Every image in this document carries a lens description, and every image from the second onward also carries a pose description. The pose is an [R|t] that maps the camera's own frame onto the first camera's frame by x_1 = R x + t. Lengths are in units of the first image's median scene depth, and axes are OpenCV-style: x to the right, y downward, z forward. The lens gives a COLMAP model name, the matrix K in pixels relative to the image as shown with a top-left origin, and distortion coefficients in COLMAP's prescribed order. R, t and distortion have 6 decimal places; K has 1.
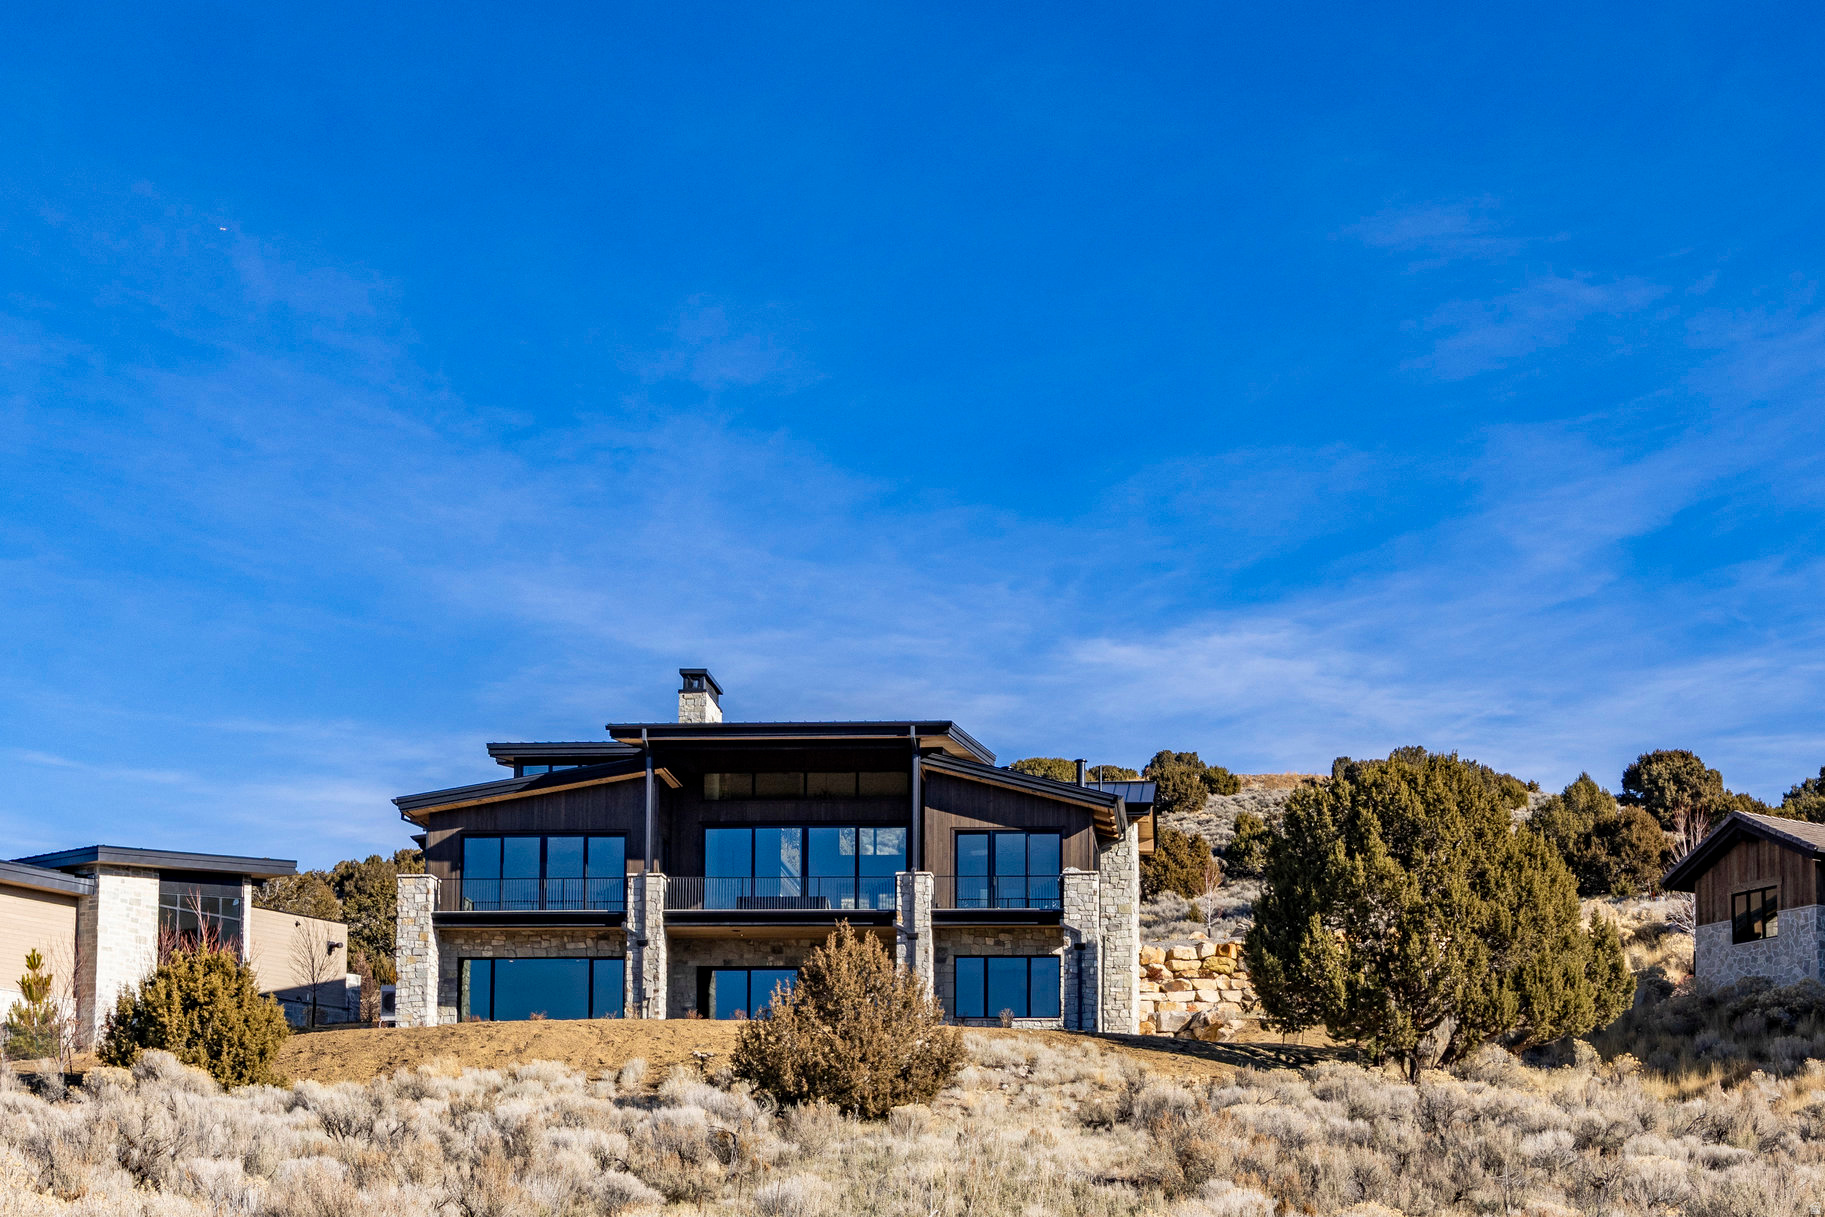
lens RADIAL K [[3477.1, 0, 913.1], [0, 3477.1, 610.1], [0, 0, 1]] dist [0.024474, -0.224244]
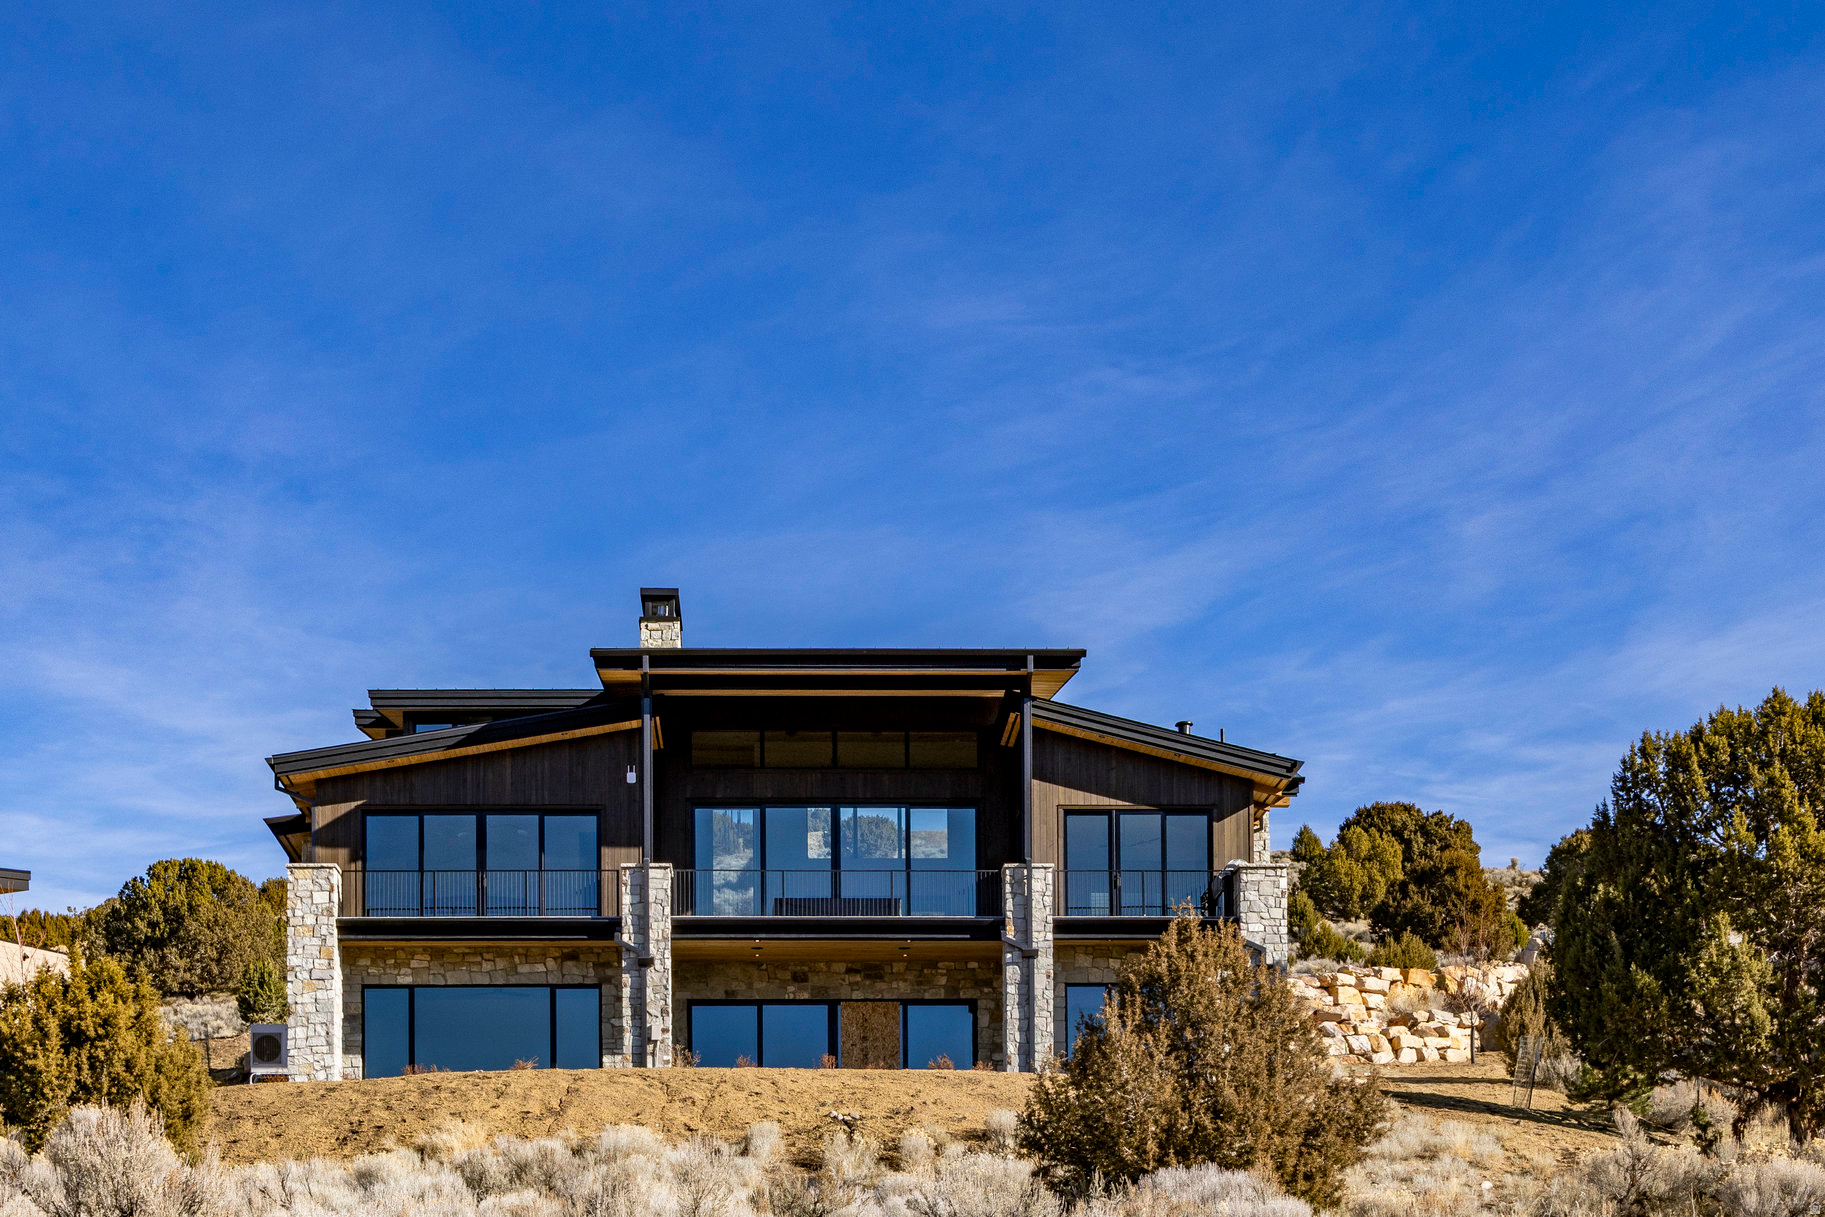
lens RADIAL K [[3477.1, 0, 913.1], [0, 3477.1, 610.1], [0, 0, 1]] dist [0.024474, -0.224244]
pose [[0.991583, 0.016444, 0.128421, -0.112491], [-0.013557, 0.999636, -0.023323, 0.039523], [-0.128758, 0.021385, 0.991445, 0.291535]]
